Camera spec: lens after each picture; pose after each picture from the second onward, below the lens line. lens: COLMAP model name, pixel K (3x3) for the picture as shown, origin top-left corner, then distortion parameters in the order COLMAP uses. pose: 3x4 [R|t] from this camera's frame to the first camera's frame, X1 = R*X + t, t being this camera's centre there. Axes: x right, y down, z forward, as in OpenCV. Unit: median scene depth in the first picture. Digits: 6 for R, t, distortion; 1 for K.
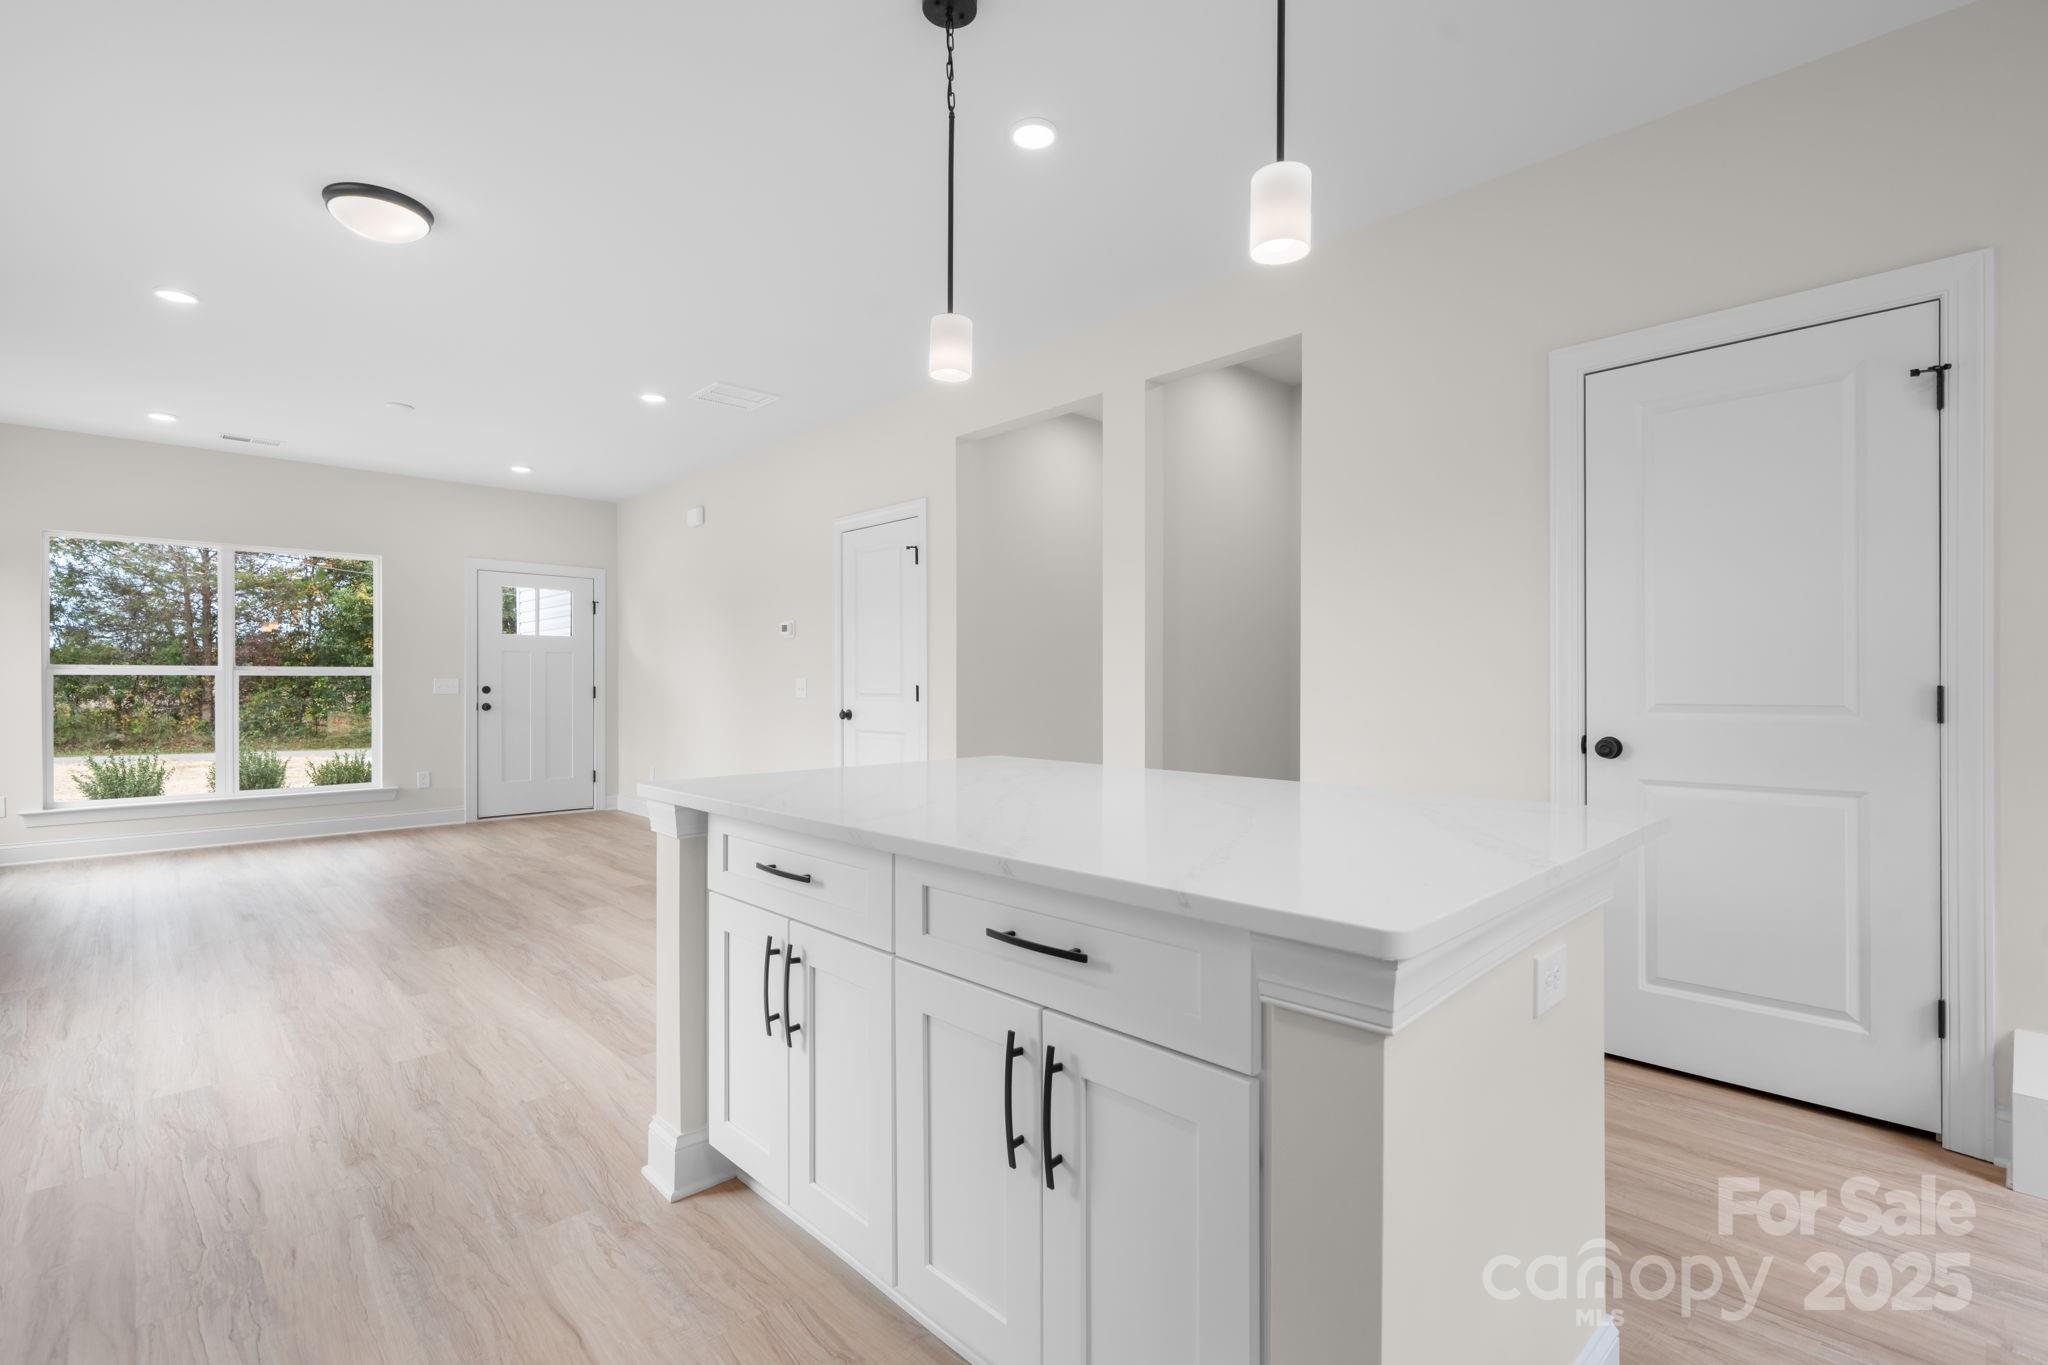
lens RADIAL K [[919.6, 0, 1020.3], [0, 919.6, 675.1], [0, 0, 1]] dist [0.001467, 0.000371]
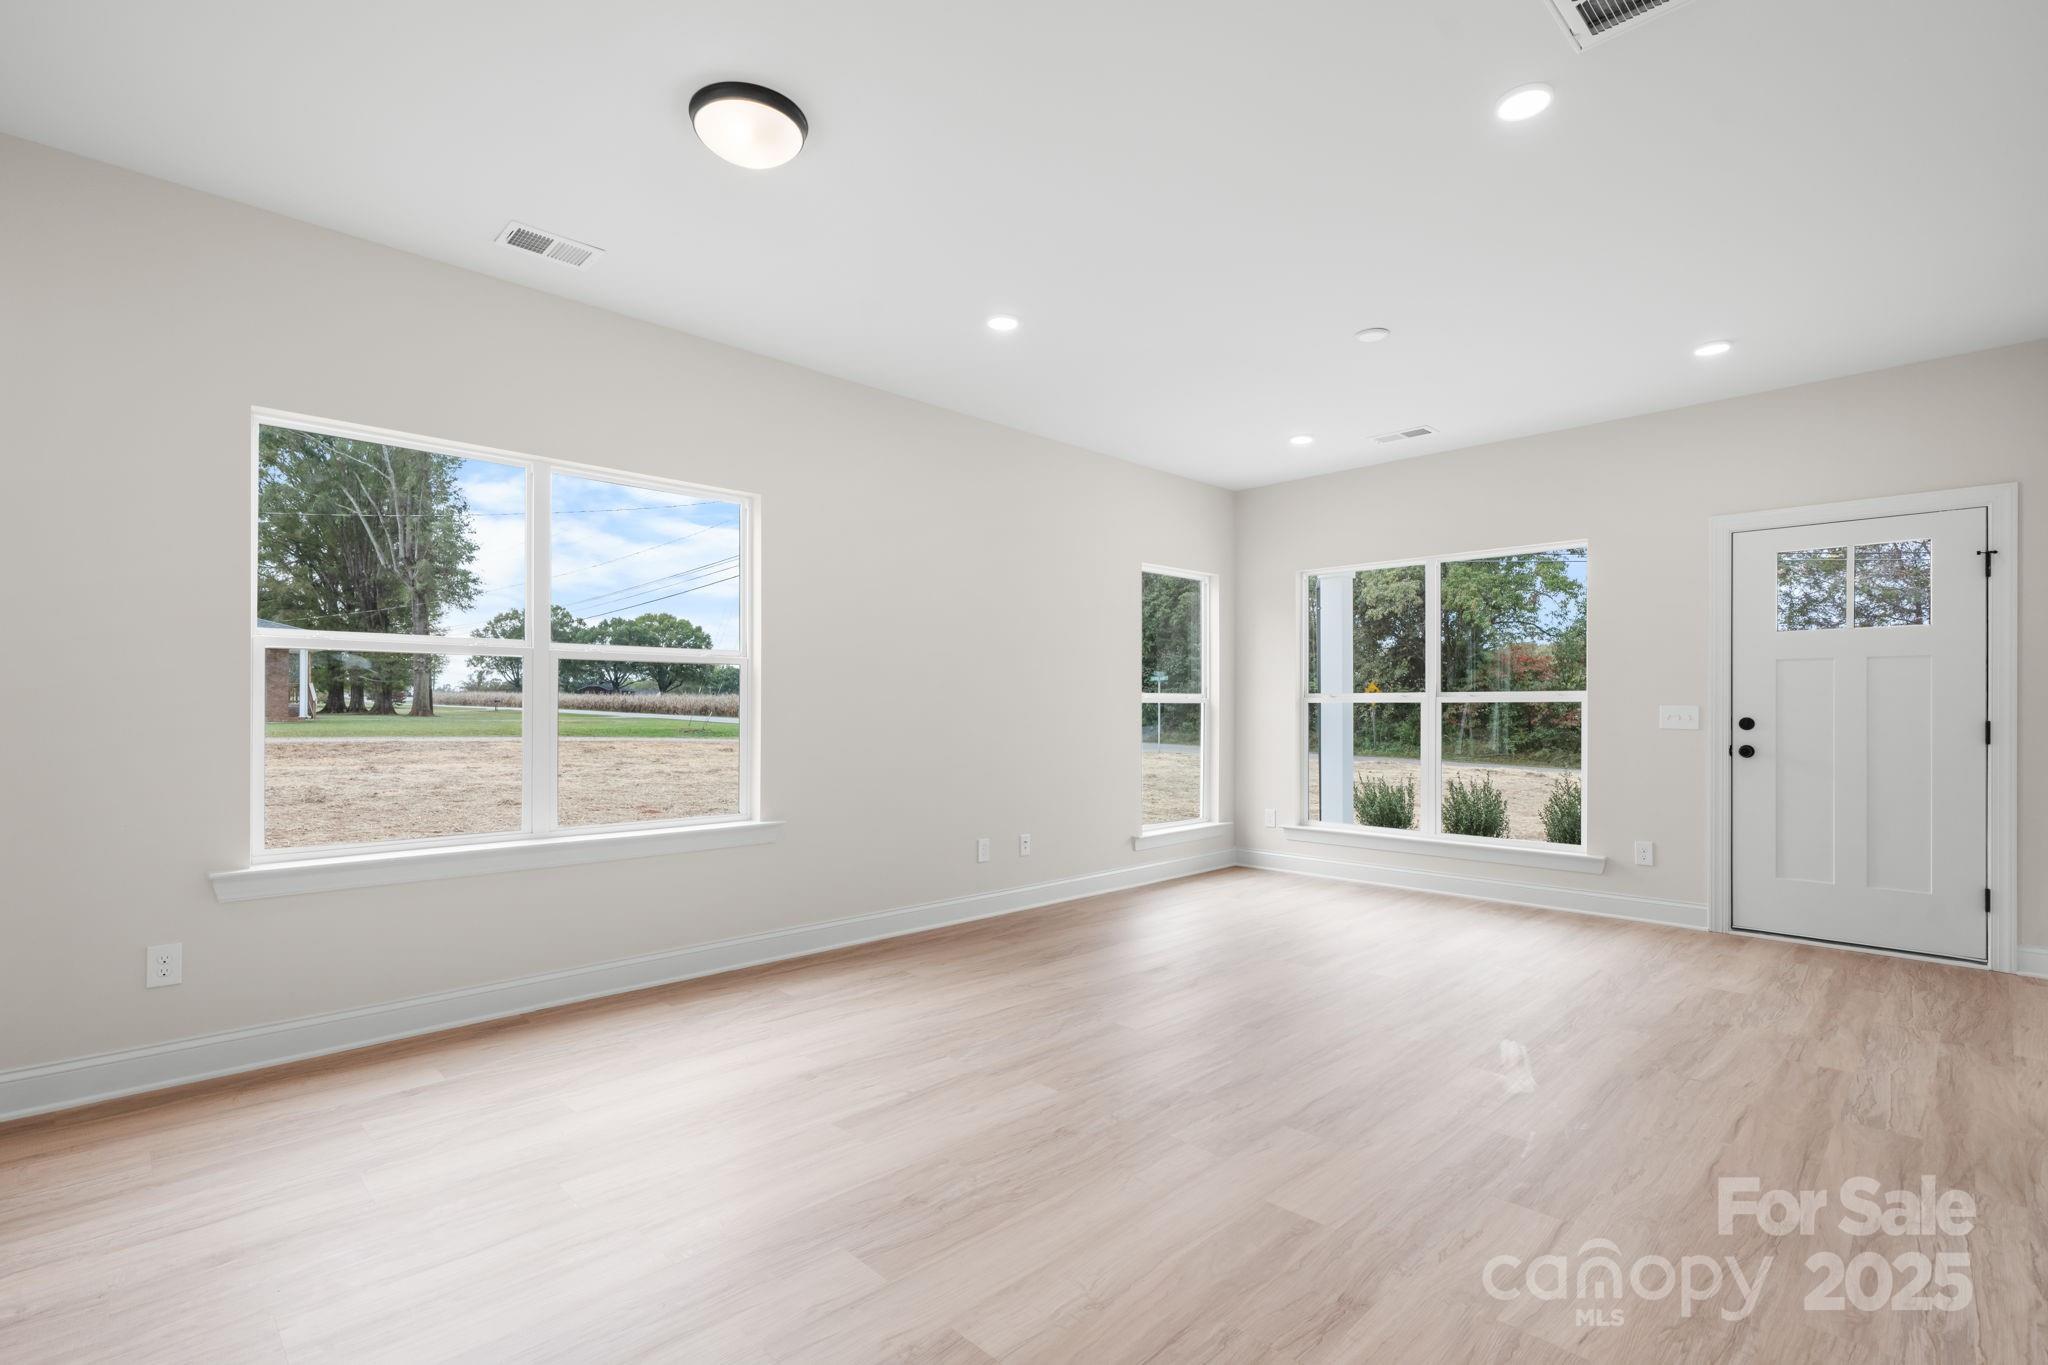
lens RADIAL K [[955.3, 0, 1016.8], [0, 955.3, 686.7], [0, 0, 1]] dist [0.002292, 0.000237]
pose [[0.005714, -0.022289, -0.999735, 0.060393], [0.004988, 0.999740, -0.022260, 0.003175], [0.999971, -0.004859, 0.005824, 0.520513]]
